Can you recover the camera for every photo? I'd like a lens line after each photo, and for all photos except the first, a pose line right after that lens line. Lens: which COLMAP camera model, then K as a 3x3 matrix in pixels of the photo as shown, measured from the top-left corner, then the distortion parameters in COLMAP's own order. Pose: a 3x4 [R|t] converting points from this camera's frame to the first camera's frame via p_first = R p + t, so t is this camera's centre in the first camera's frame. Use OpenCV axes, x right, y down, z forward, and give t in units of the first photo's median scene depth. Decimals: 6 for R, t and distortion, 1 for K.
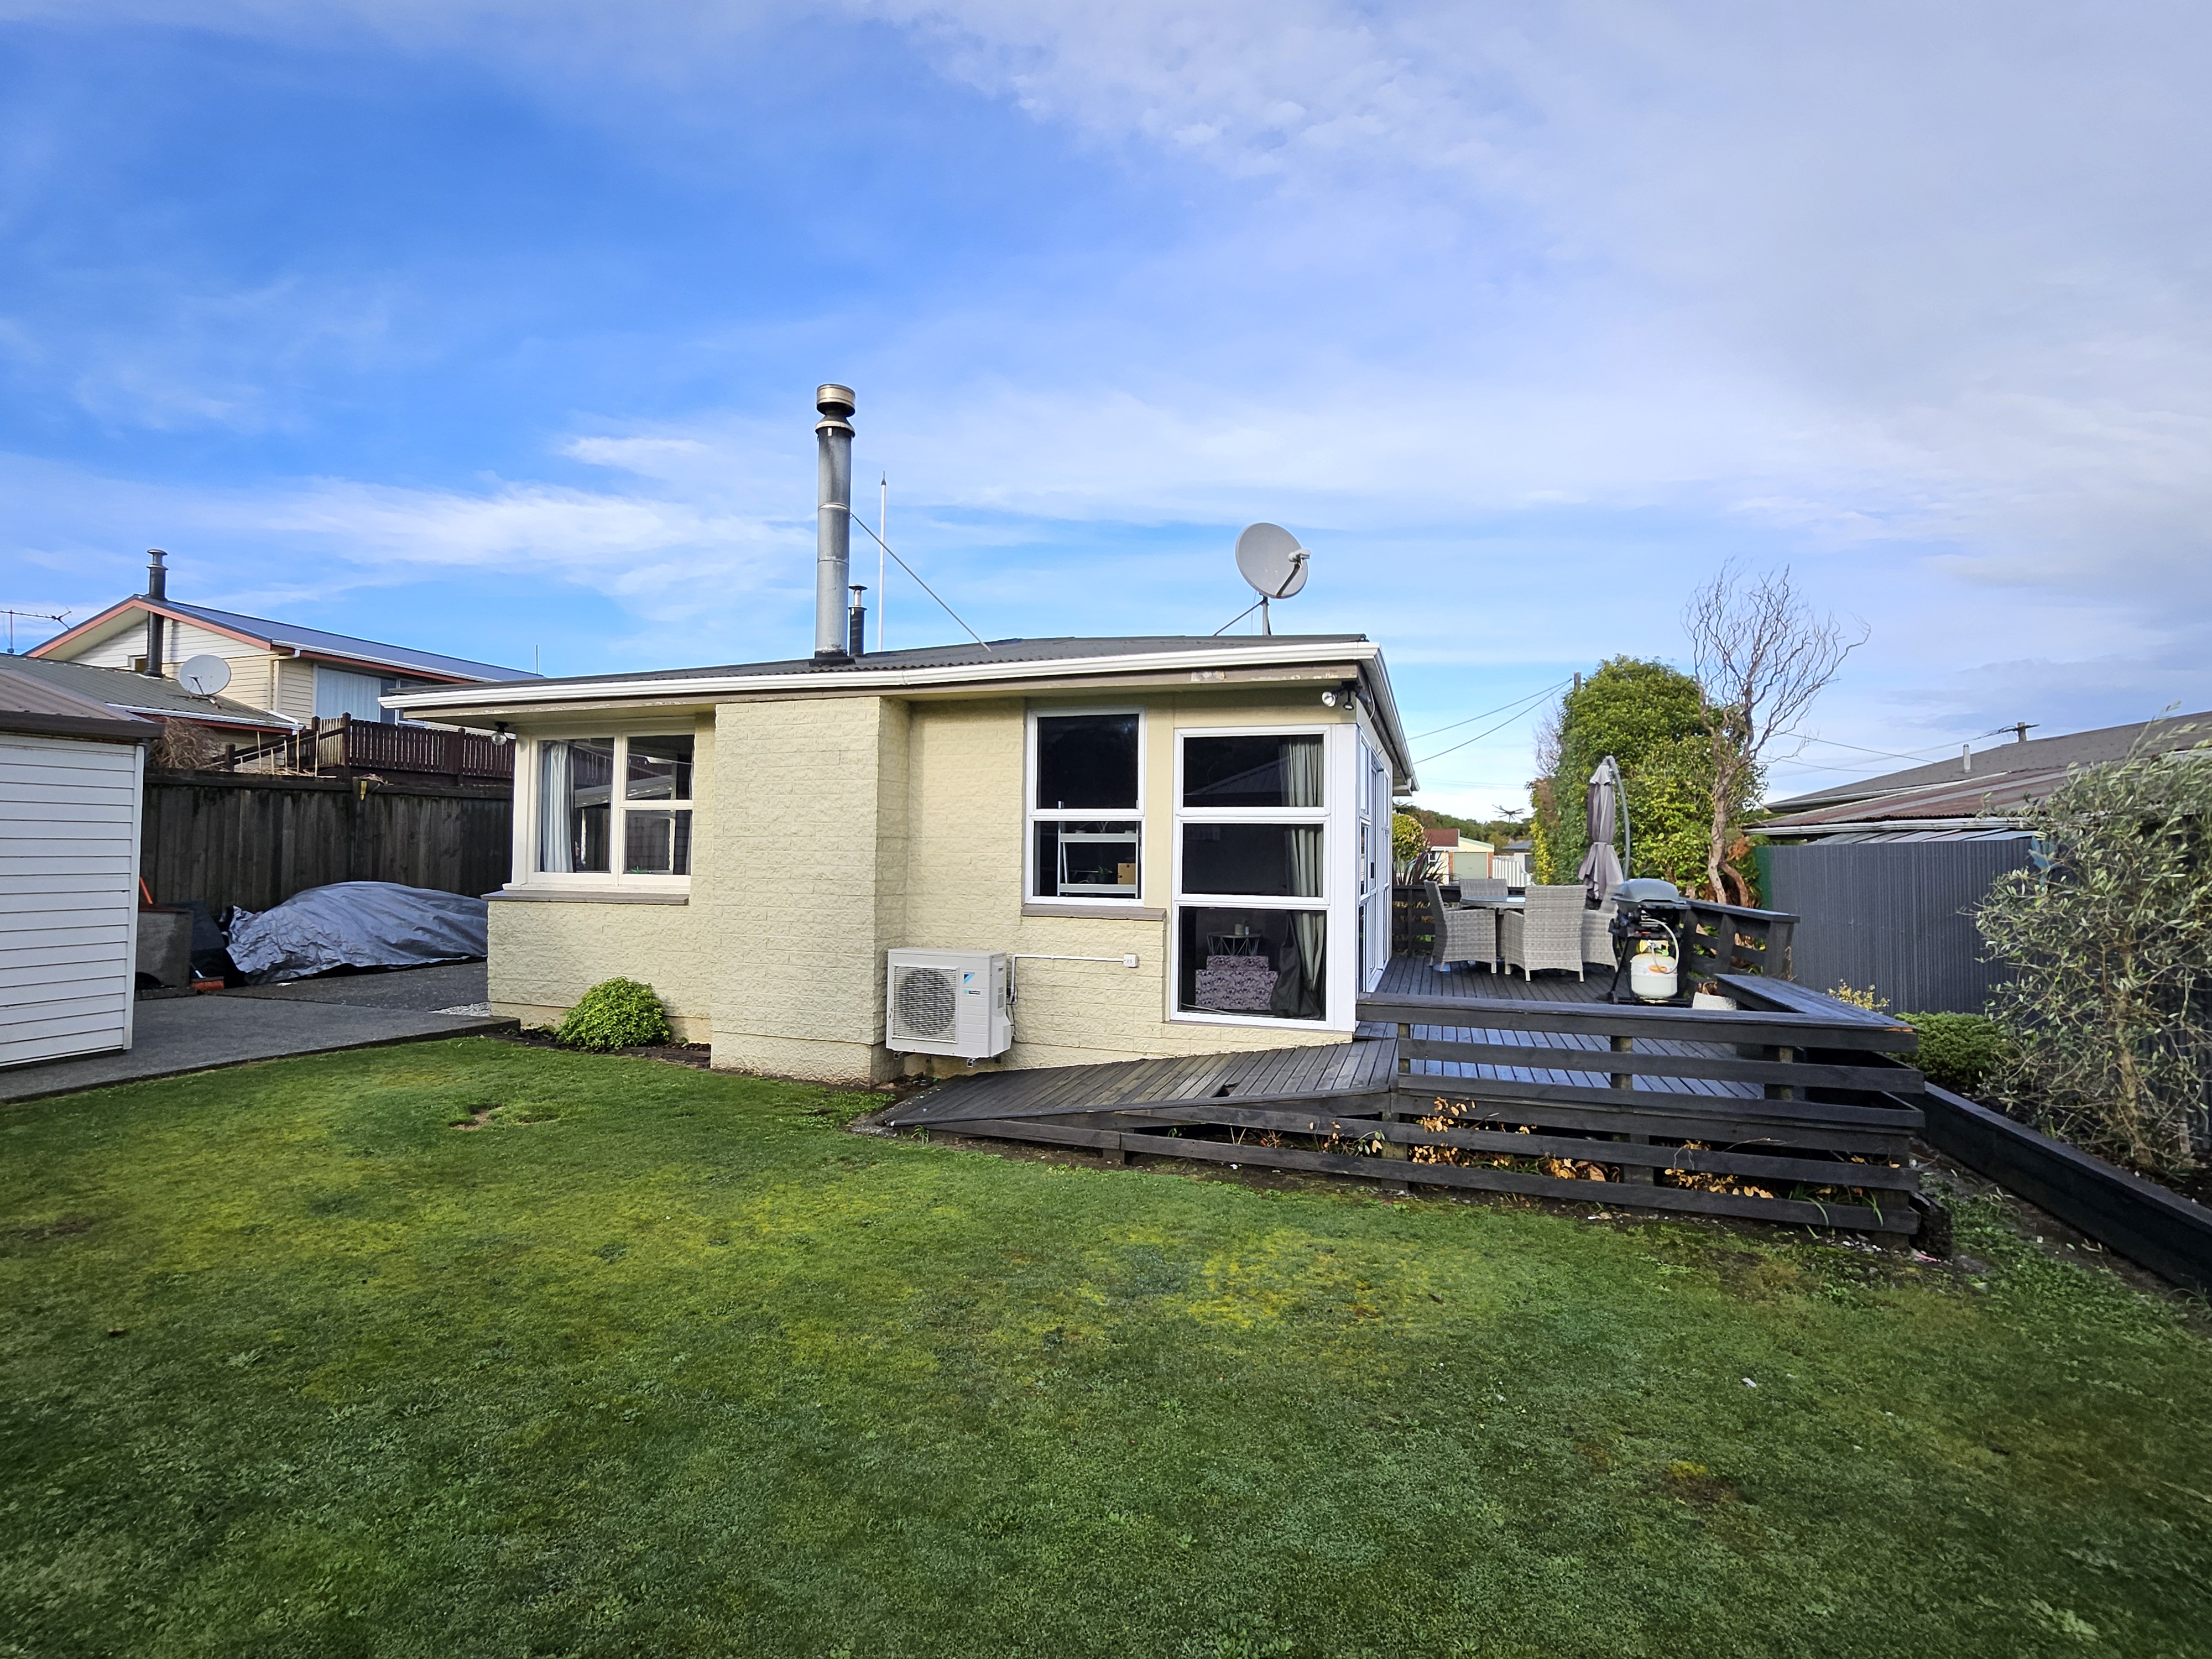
lens RADIAL K [[1046.8, 0, 1101.9], [0, 1046.8, 815.3], [0, 0, 1]] dist [0.008223, 0.000369]
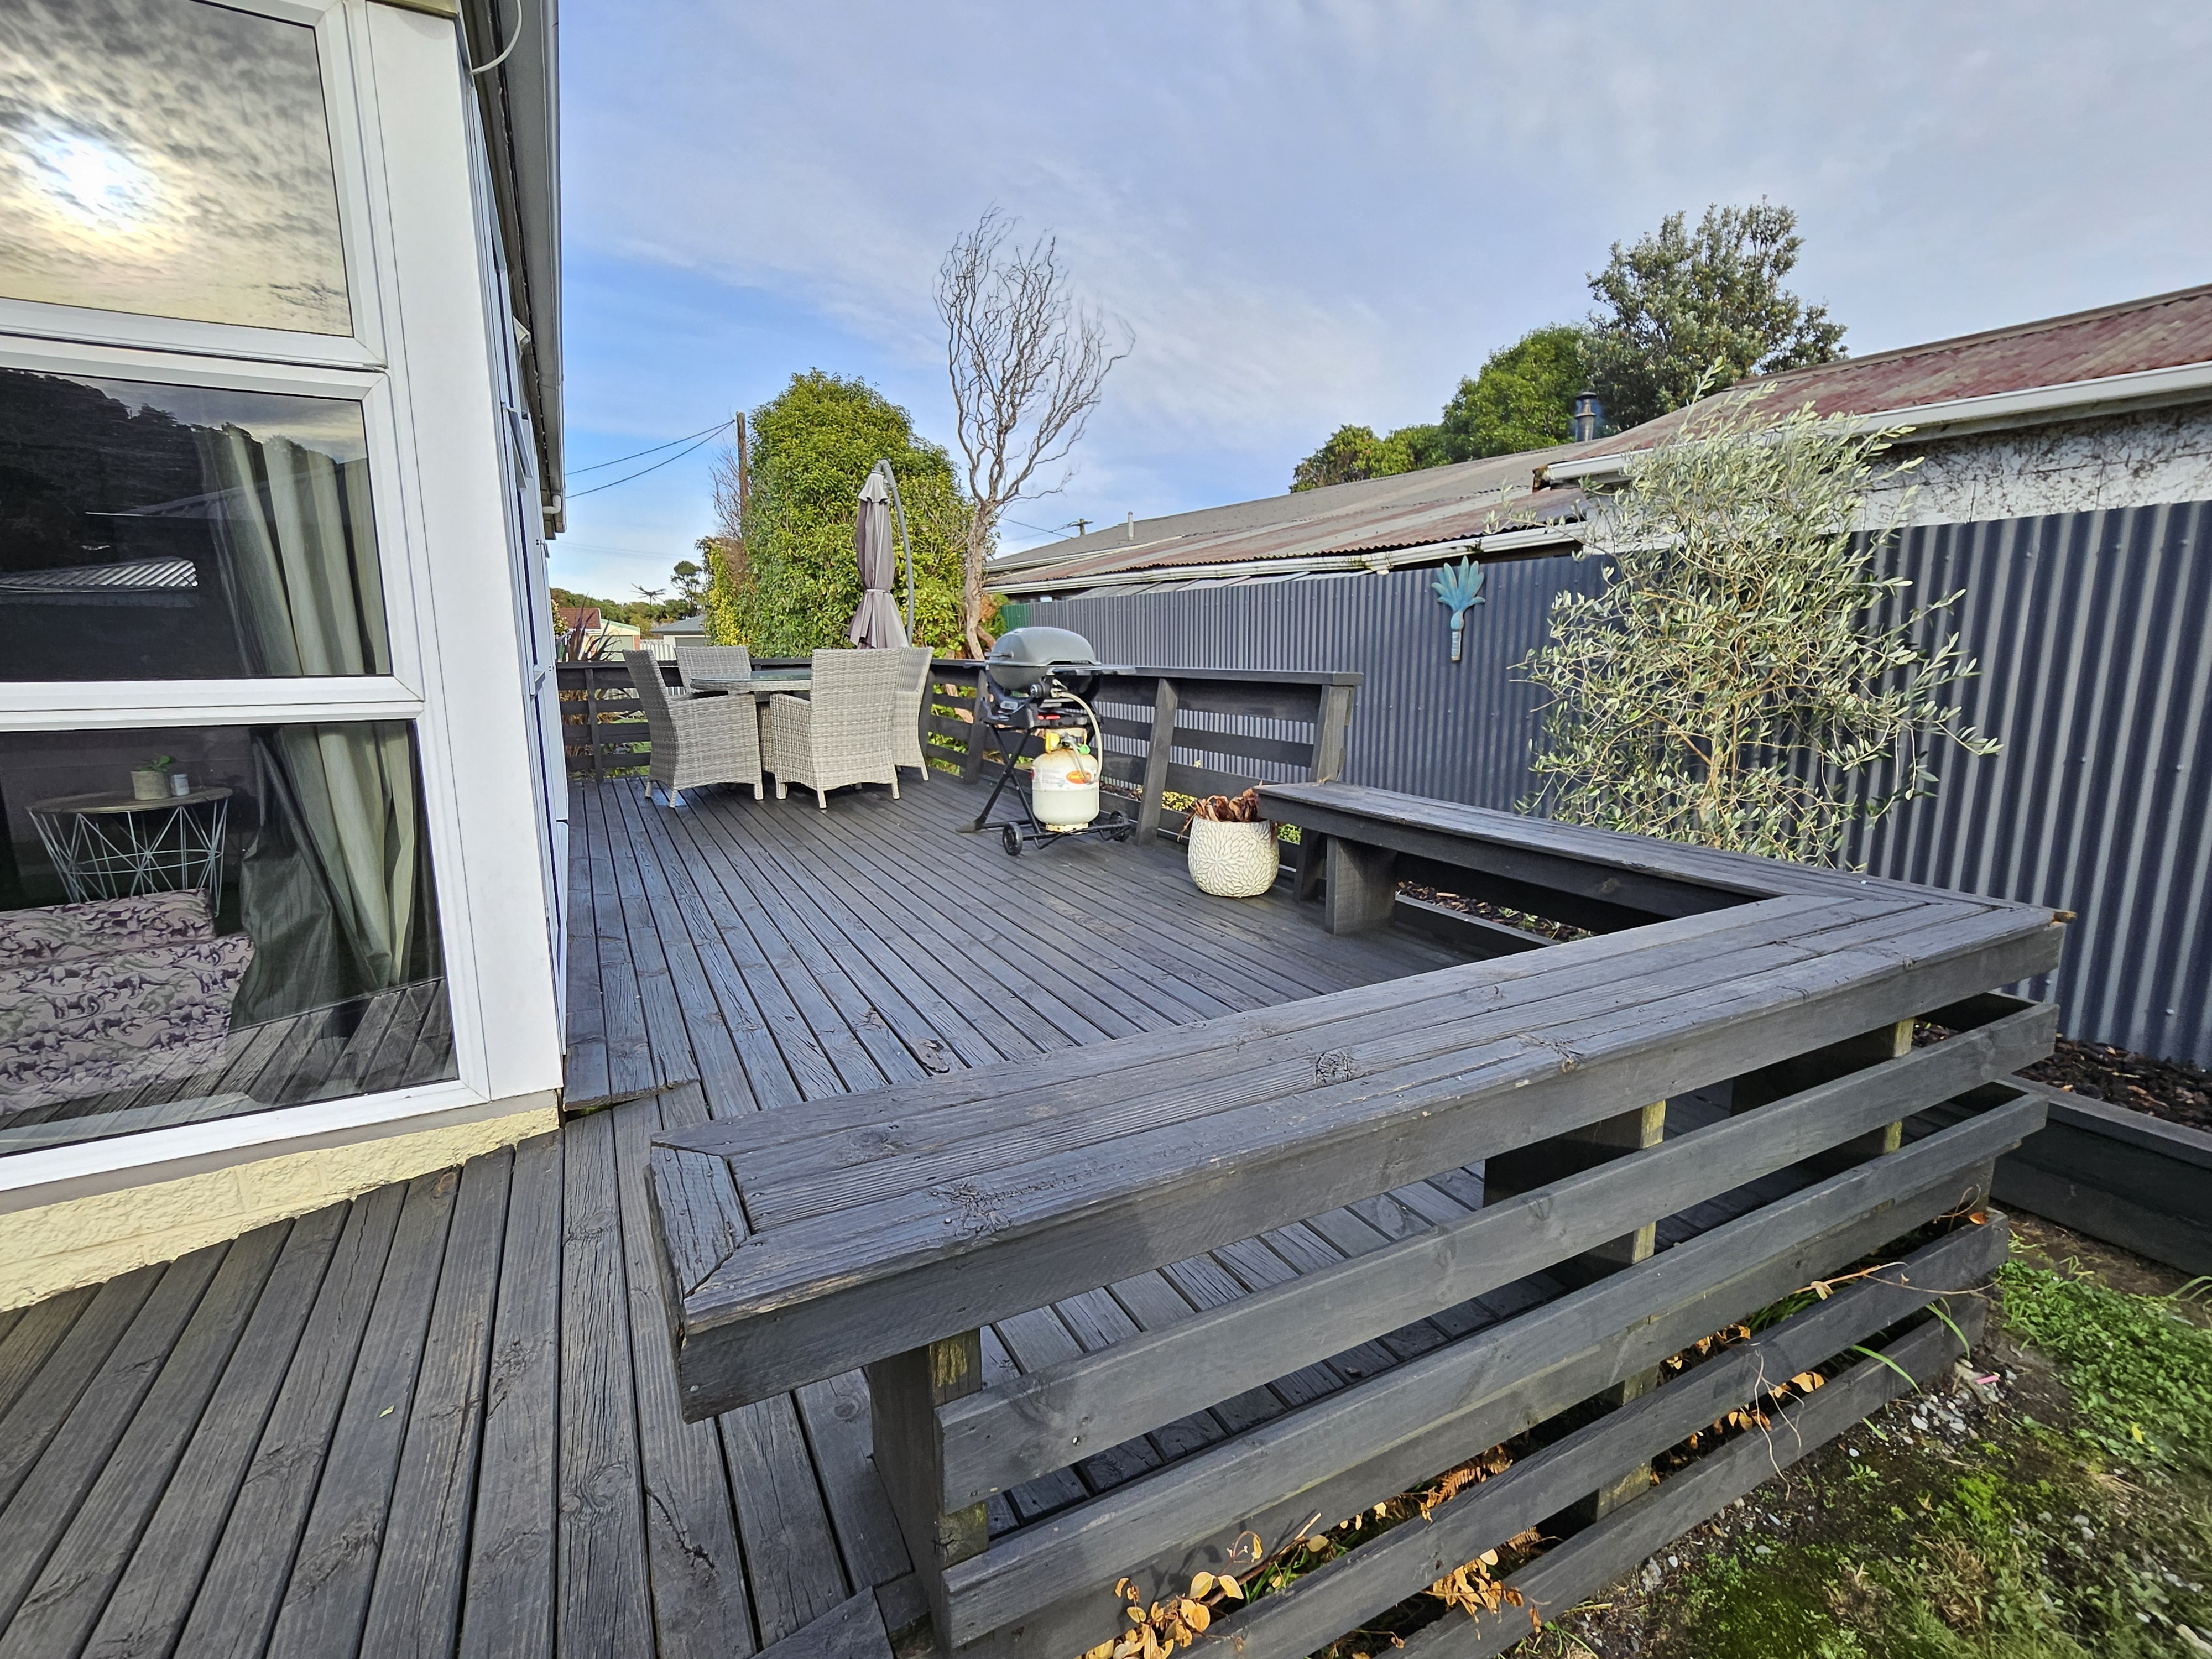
lens RADIAL K [[1000.2, 0, 1095.3], [0, 1000.2, 813.1], [0, 0, 1]] dist [0.002151, -0.000139]
pose [[0.700415, -0.136801, 0.700503, 0.136193], [-0.008370, 0.979818, 0.199717, 0.054449], [-0.713686, -0.145748, 0.685135, 0.615787]]
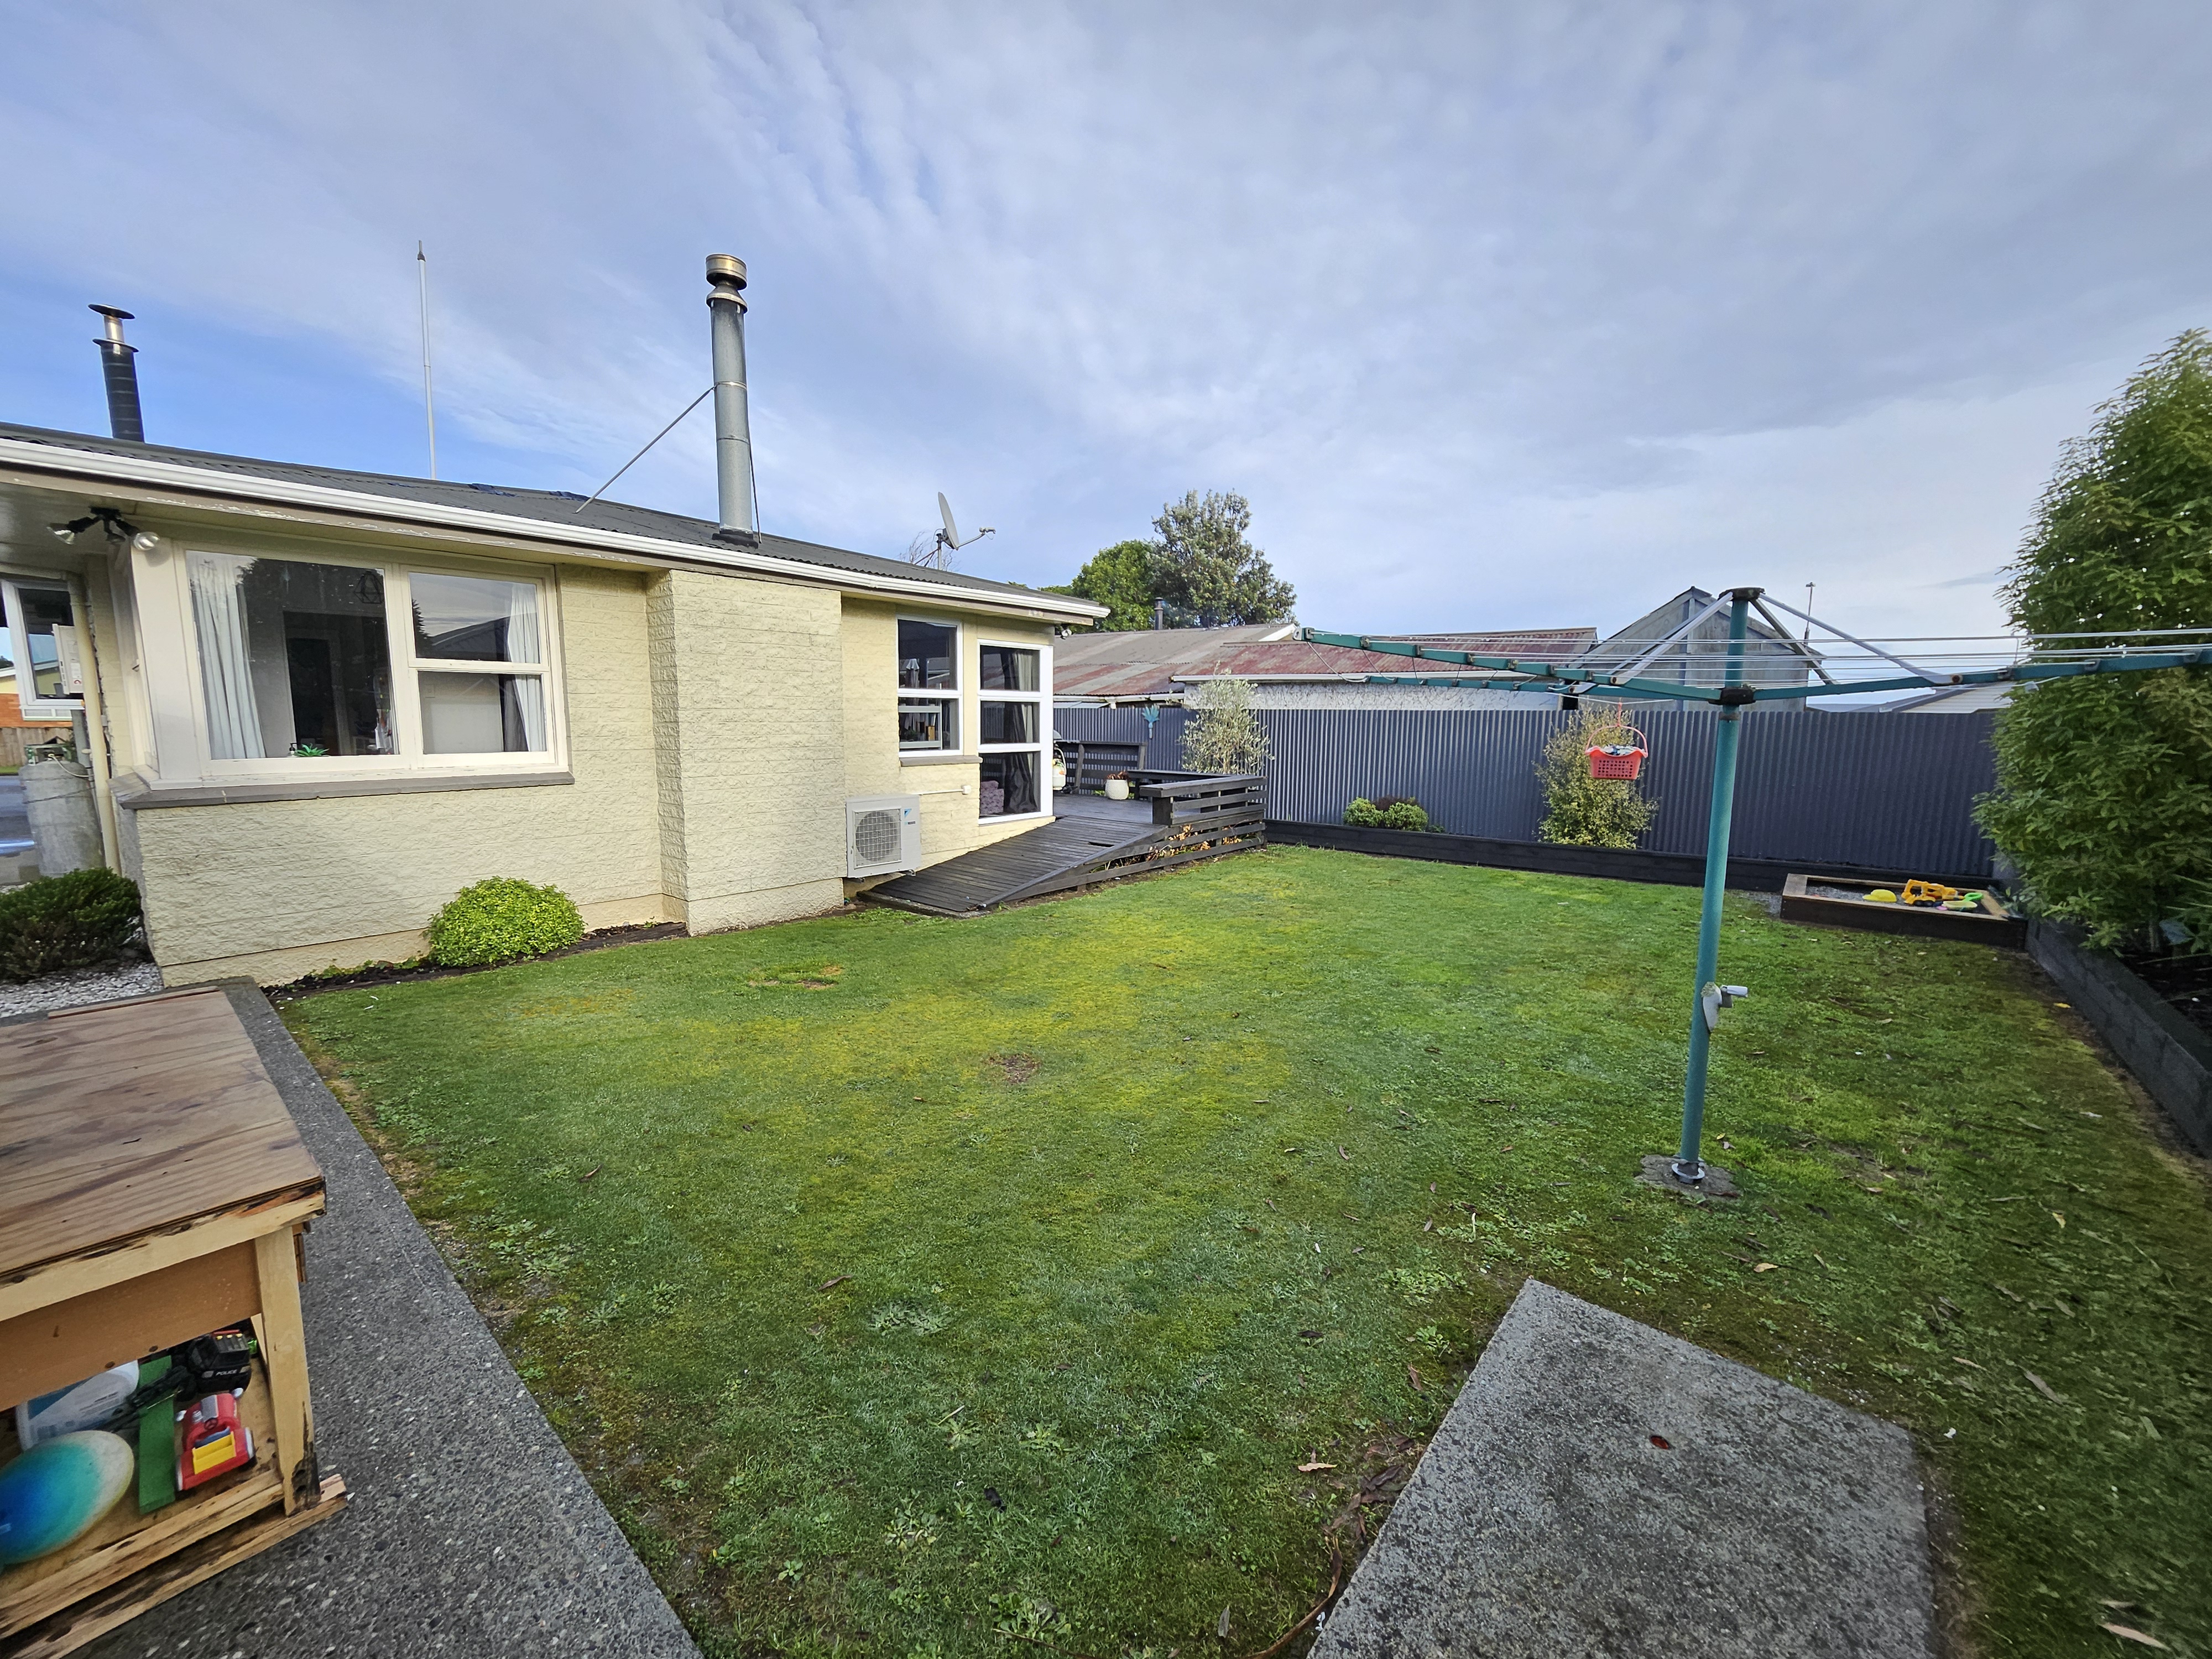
lens RADIAL K [[866.8, 0, 1110.3], [0, 866.8, 832.0], [0, 0, 1]] dist [0.001763, 0.000256]
pose [[0.351475, -0.135932, 0.926276, -1.034666], [-0.032930, 0.986996, 0.157338, -0.007345], [-0.935618, -0.085803, 0.342428, 0.340879]]
